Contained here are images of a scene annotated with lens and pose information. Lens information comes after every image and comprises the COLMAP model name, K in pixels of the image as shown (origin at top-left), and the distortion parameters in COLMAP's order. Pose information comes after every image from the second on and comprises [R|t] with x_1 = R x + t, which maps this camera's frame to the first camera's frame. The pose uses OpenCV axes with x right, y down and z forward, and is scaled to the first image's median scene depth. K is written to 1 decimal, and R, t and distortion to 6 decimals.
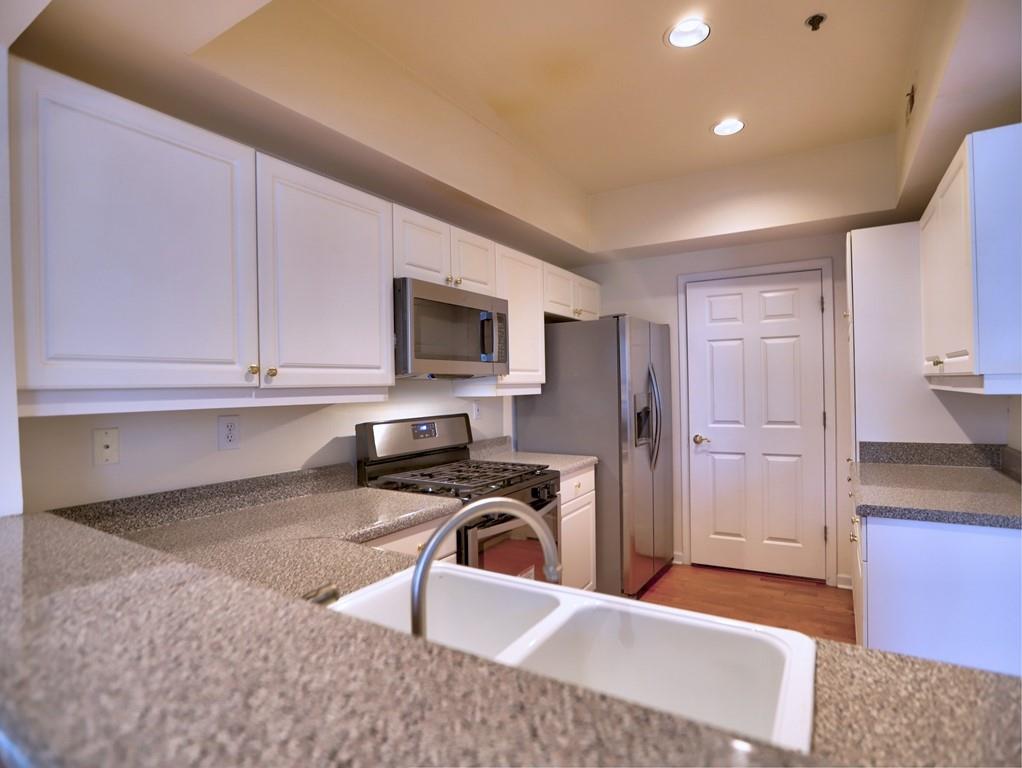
lens RADIAL K [[523.6, 0, 530.8], [0, 523.6, 382.7], [0, 0, 1]] dist [-0.042239, 0.006581]
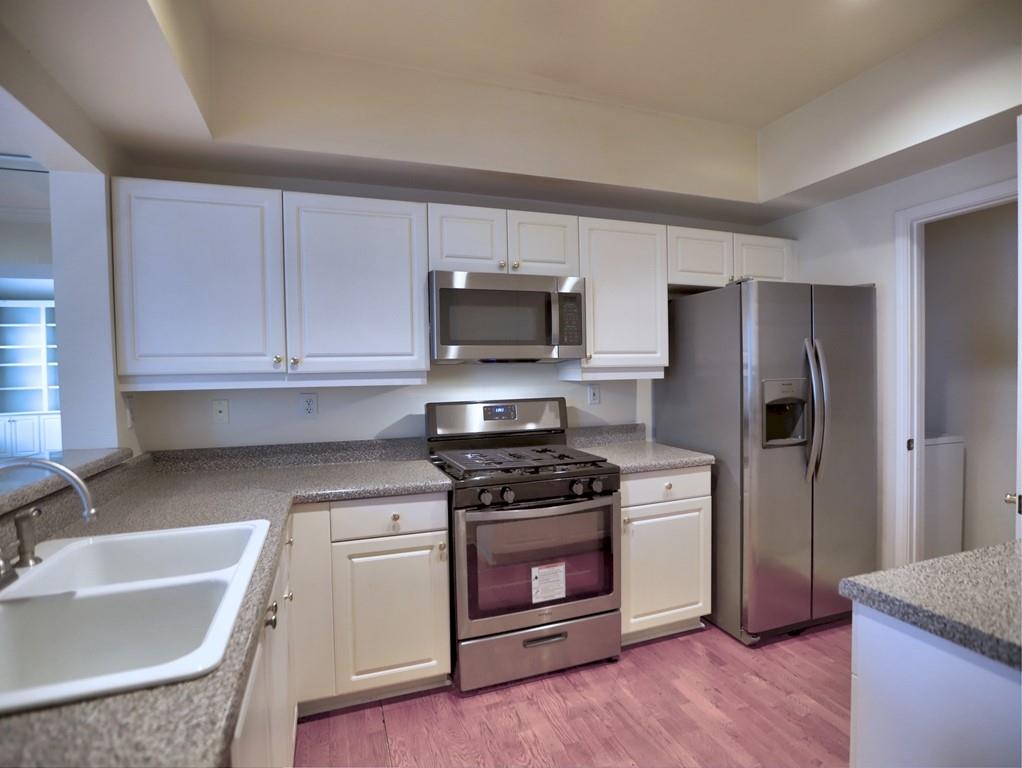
lens RADIAL K [[523.6, 0, 530.9], [0, 523.6, 380.5], [0, 0, 1]] dist [-0.042239, 0.006581]
pose [[0.782414, 0.014424, -0.622592, 0.764043], [0.007321, 0.999450, 0.032354, -0.009524], [0.622716, -0.029872, 0.781878, 0.345767]]
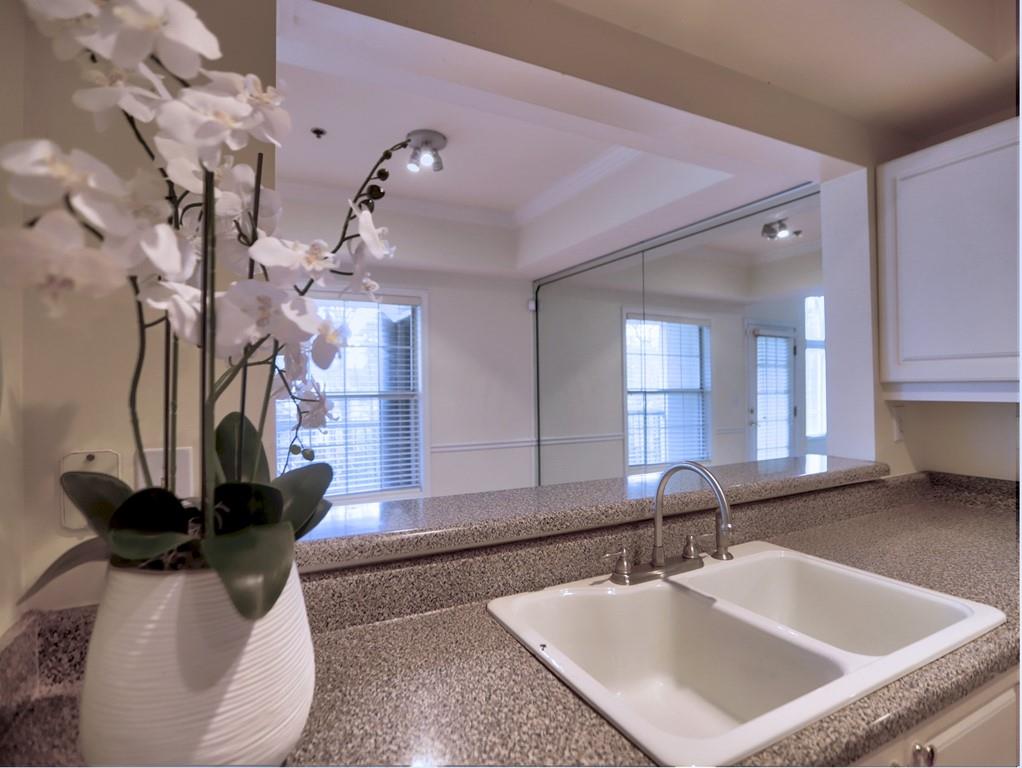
lens RADIAL K [[523.6, 0, 513.2], [0, 523.6, 388.8], [0, 0, 1]] dist [-0.042239, 0.006581]
pose [[-0.529737, 0.021409, -0.847892, 0.610825], [0.018952, 0.999731, 0.013403, -0.005413], [0.847950, -0.008969, -0.530000, 0.584675]]
